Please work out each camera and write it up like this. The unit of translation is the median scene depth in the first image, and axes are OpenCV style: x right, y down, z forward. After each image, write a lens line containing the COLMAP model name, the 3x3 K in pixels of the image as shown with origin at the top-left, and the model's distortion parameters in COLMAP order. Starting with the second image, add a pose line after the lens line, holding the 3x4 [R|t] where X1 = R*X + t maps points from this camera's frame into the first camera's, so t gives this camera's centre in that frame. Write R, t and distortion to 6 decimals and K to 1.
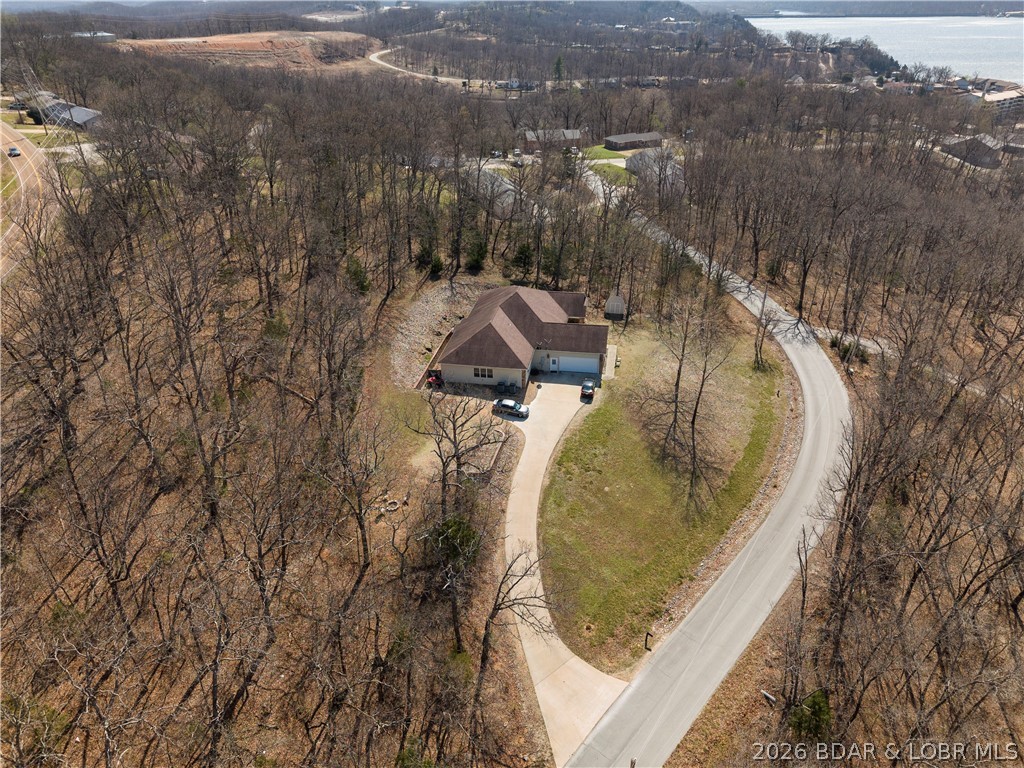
lens RADIAL K [[720.9, 0, 510.4], [0, 720.9, 381.6], [0, 0, 1]] dist [0.036428, -0.049766]
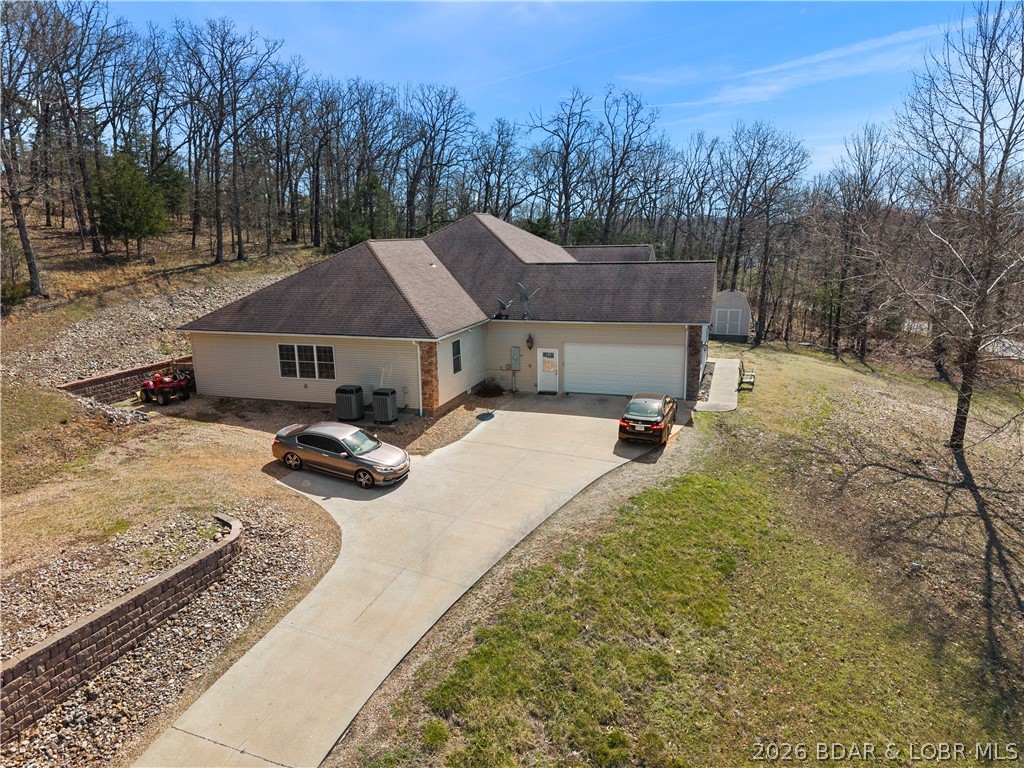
lens RADIAL K [[720.9, 0, 510.4], [0, 720.9, 381.6], [0, 0, 1]] dist [0.036428, -0.049766]
pose [[0.990787, 0.025542, -0.132998, 0.090285], [-0.060315, 0.962505, -0.264474, 0.072790], [0.121256, 0.270060, 0.955178, 0.702581]]
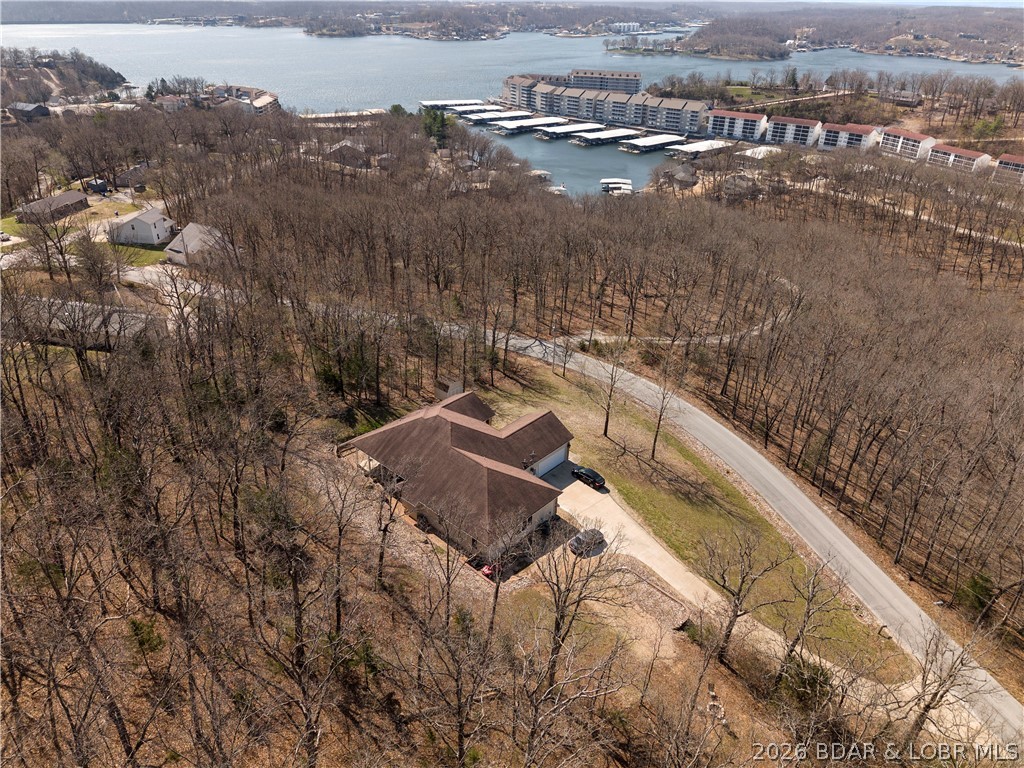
lens RADIAL K [[684.4, 0, 517.0], [0, 684.4, 384.4], [0, 0, 1]] dist [0.033583, -0.039150]
pose [[0.528003, -0.387274, 0.755799, -0.559462], [0.374373, 0.904970, 0.202172, -0.310823], [-0.762271, 0.176203, 0.622812, 0.500052]]
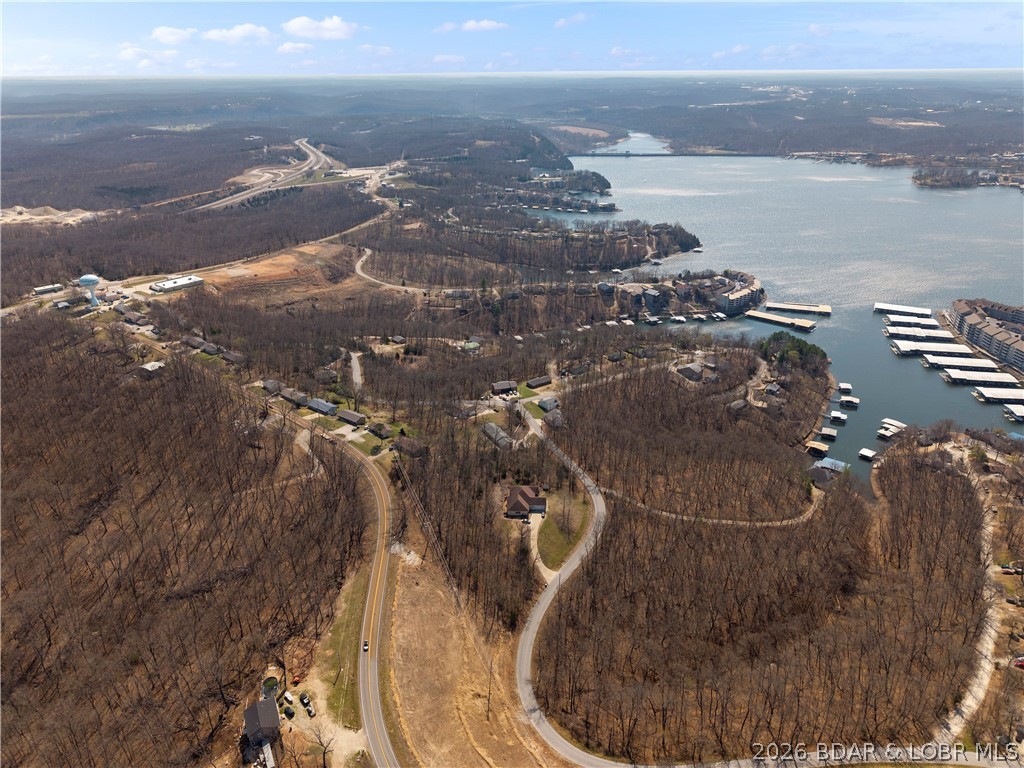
lens RADIAL K [[700.4, 0, 525.6], [0, 700.4, 385.8], [0, 0, 1]] dist [0.016312, -0.008015]
pose [[0.985179, -0.050849, 0.163822, -0.606431], [0.064449, 0.994805, -0.078799, -0.409618], [-0.158964, 0.088189, 0.983338, -2.975837]]
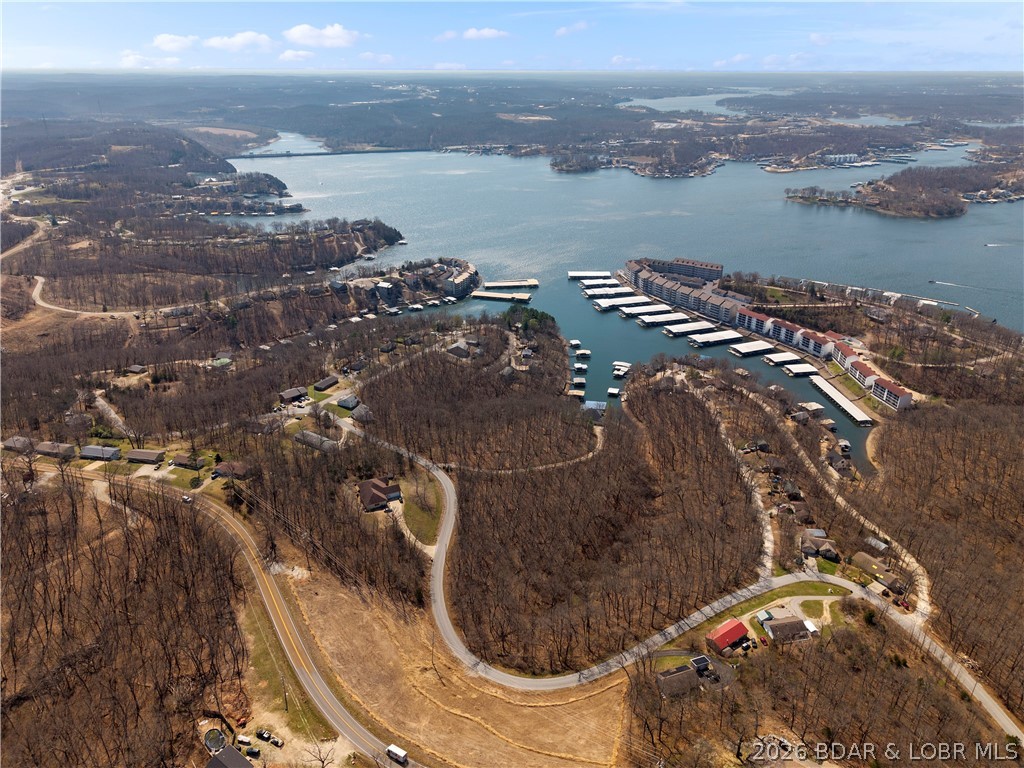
lens RADIAL K [[684.4, 0, 517.0], [0, 684.4, 384.4], [0, 0, 1]] dist [0.033583, -0.039150]
pose [[0.799233, -0.224386, 0.557563, -1.458884], [0.268662, 0.963231, 0.002532, -0.473949], [-0.537631, 0.147772, 0.830130, -2.864399]]
